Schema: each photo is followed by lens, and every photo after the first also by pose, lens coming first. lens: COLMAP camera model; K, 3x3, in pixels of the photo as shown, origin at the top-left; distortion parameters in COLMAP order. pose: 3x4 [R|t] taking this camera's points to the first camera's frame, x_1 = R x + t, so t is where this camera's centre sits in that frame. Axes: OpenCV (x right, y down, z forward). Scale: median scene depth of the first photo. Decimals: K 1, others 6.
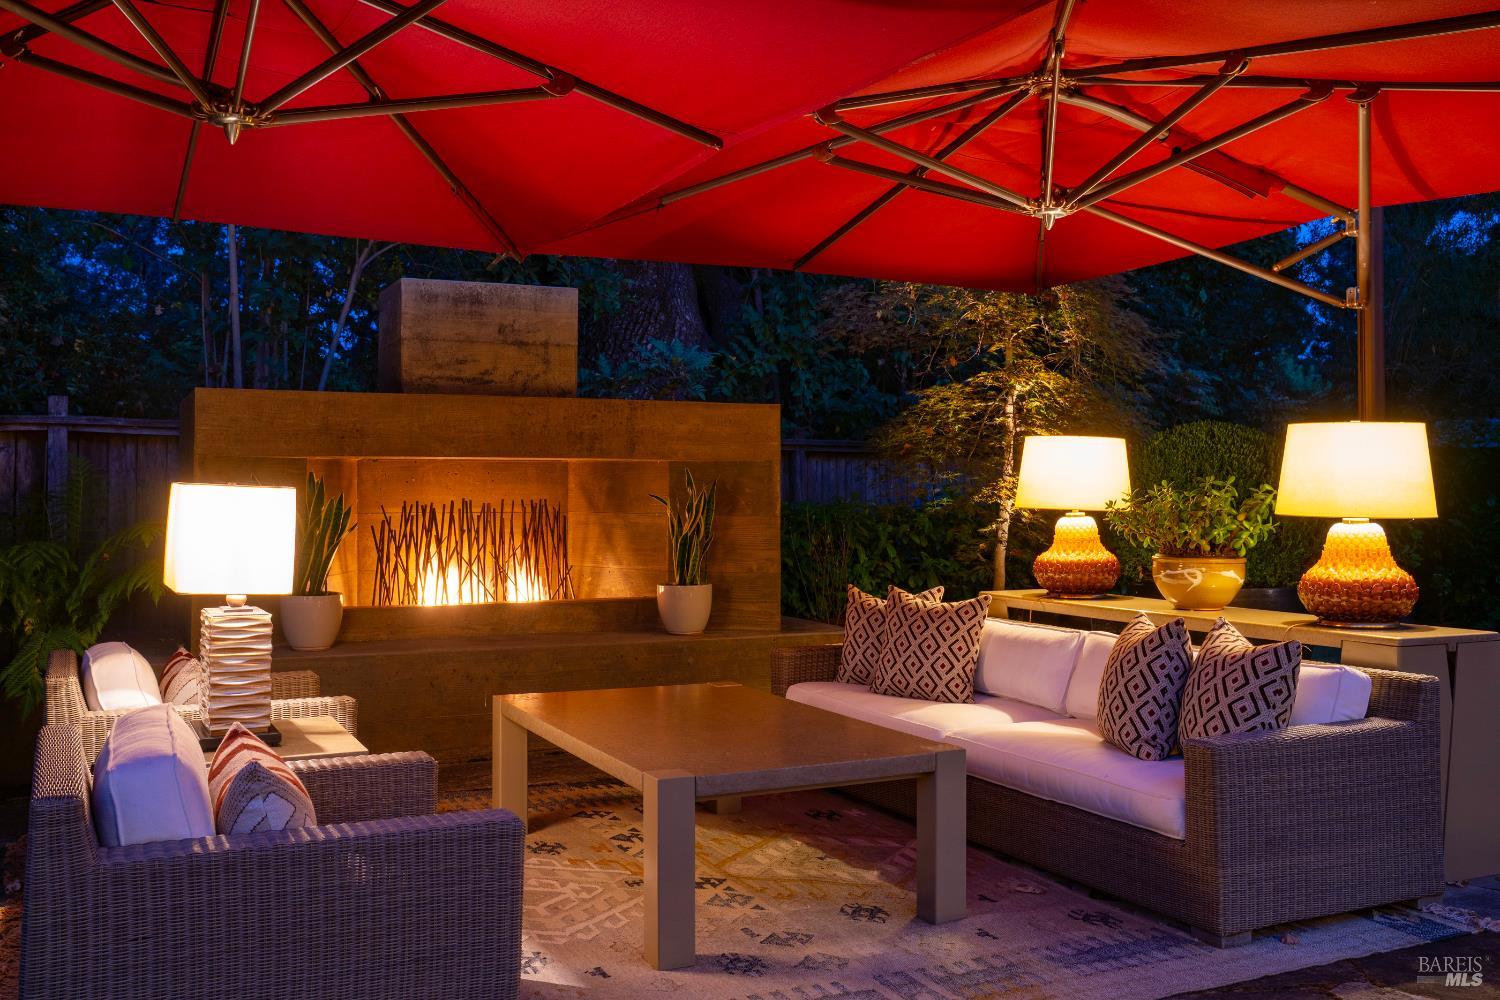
lens RADIAL K [[1349.1, 0, 749.6], [0, 1349.1, 496.5], [0, 0, 1]] dist [-0.017714, -0.007222]
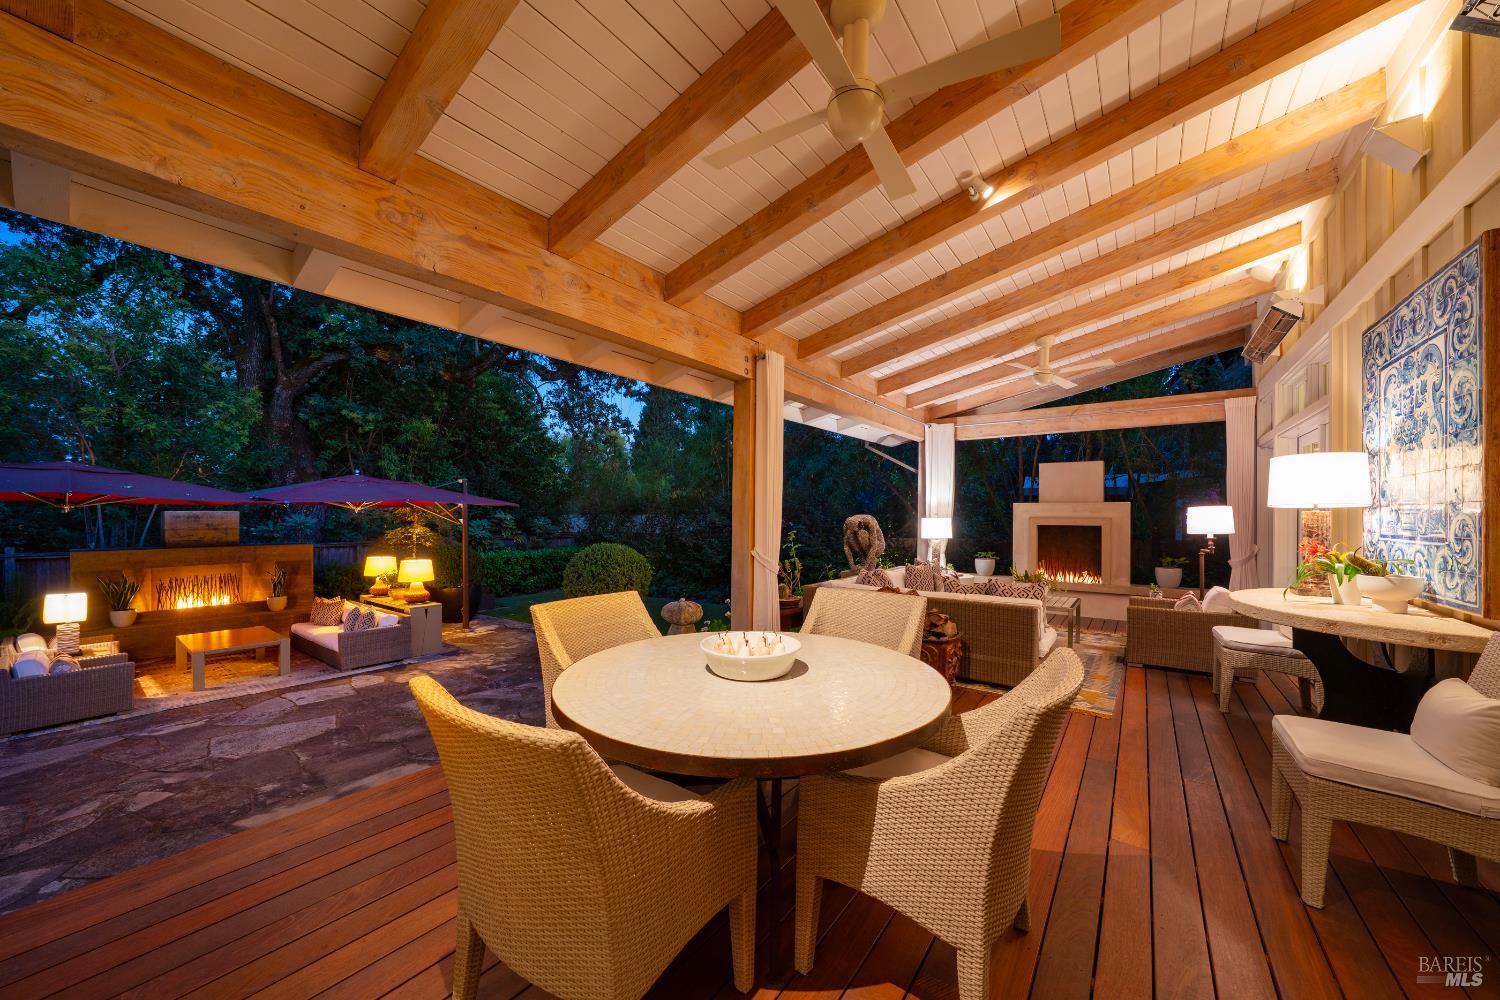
lens RADIAL K [[537.6, 0, 742.8], [0, 537.6, 521.9], [0, 0, 1]] dist [0.000732, 0.000179]
pose [[0.900446, -0.012871, 0.434777, 0.436238], [0.012188, 0.999916, 0.004361, -0.121408], [-0.434796, 0.001372, 0.900528, -0.793461]]
